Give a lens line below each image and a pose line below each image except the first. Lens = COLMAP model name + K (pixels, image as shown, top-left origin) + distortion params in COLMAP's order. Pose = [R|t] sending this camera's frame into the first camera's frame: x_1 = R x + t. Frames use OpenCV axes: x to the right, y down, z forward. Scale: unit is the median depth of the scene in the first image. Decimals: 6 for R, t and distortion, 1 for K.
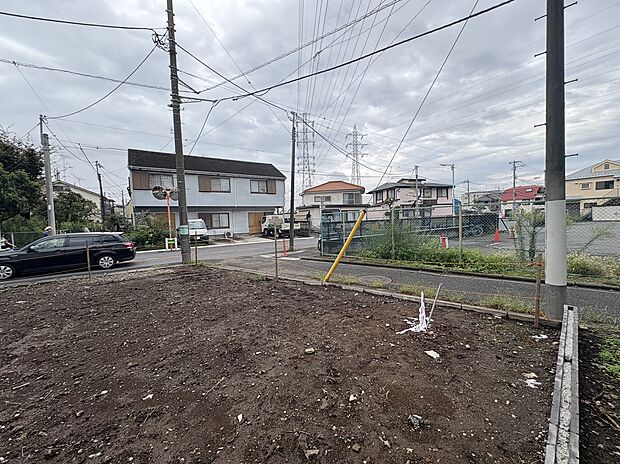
lens RADIAL K [[246.6, 0, 310.9], [0, 246.6, 232.0], [0, 0, 1]] dist [-0.001395, 0.000132]
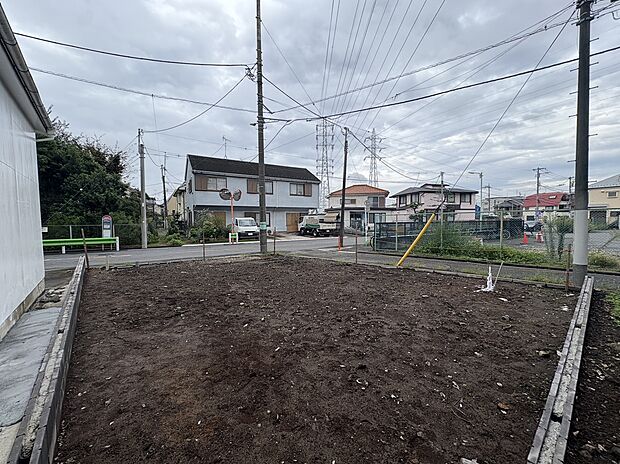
lens RADIAL K [[246.6, 0, 311.0], [0, 246.6, 231.5], [0, 0, 1]] dist [-0.001395, 0.000132]
pose [[0.998504, 0.027148, -0.047455, -0.174639], [-0.027554, 0.999589, -0.007928, 0.018694], [0.047220, 0.009224, 0.998842, -0.174936]]
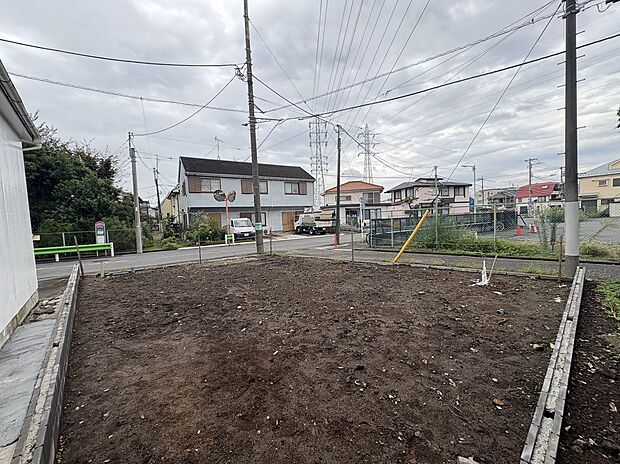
lens RADIAL K [[246.6, 0, 311.1], [0, 246.6, 231.6], [0, 0, 1]] dist [-0.001395, 0.000132]
pose [[0.999414, -0.007031, -0.033496, -0.172083], [0.007117, 0.999972, 0.002442, 0.013276], [0.033478, -0.002678, 0.999436, -0.174954]]
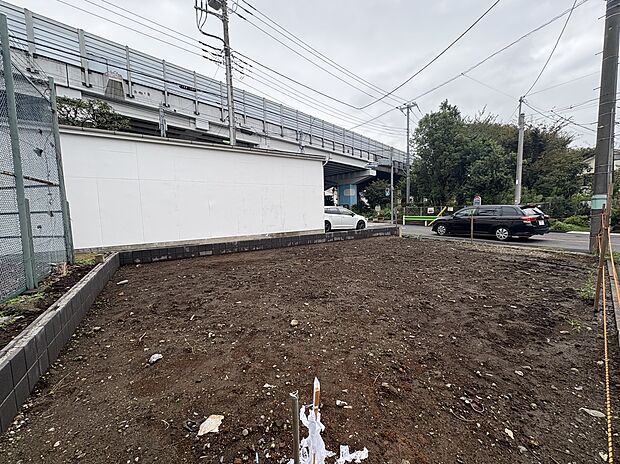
lens RADIAL K [[246.6, 0, 310.7], [0, 246.6, 231.8], [0, 0, 1]] dist [-0.001395, 0.000132]
pose [[-0.180202, 0.118062, -0.976519, 0.212216], [-0.021685, 0.992053, 0.123941, 0.004655], [0.983390, 0.043511, -0.176210, 0.298365]]
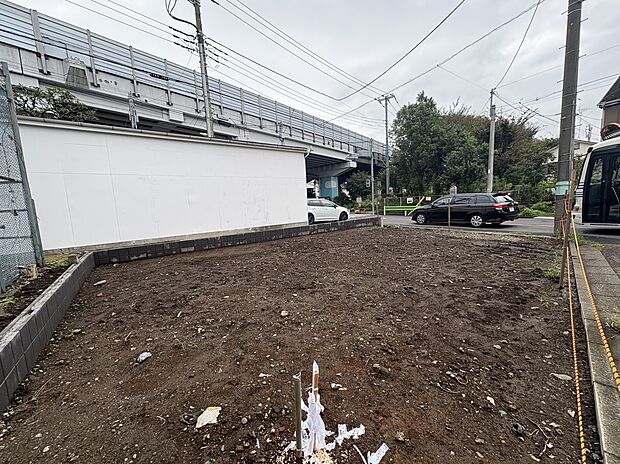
lens RADIAL K [[246.6, 0, 310.7], [0, 246.6, 231.8], [0, 0, 1]] dist [-0.001395, 0.000132]
pose [[-0.106413, 0.150297, -0.982897, 0.214299], [-0.000125, 0.988508, 0.151169, 0.006520], [0.994322, 0.016209, -0.105172, 0.294135]]
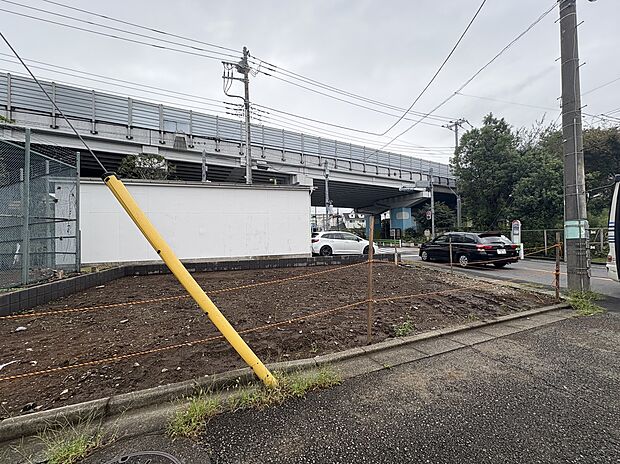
lens RADIAL K [[246.6, 0, 310.9], [0, 246.6, 231.2], [0, 0, 1]] dist [-0.001395, 0.000132]
pose [[-0.460995, 0.023616, -0.887089, 0.166469], [-0.015054, 0.999294, 0.034426, -0.011812], [0.887275, 0.029224, -0.460314, 0.600885]]
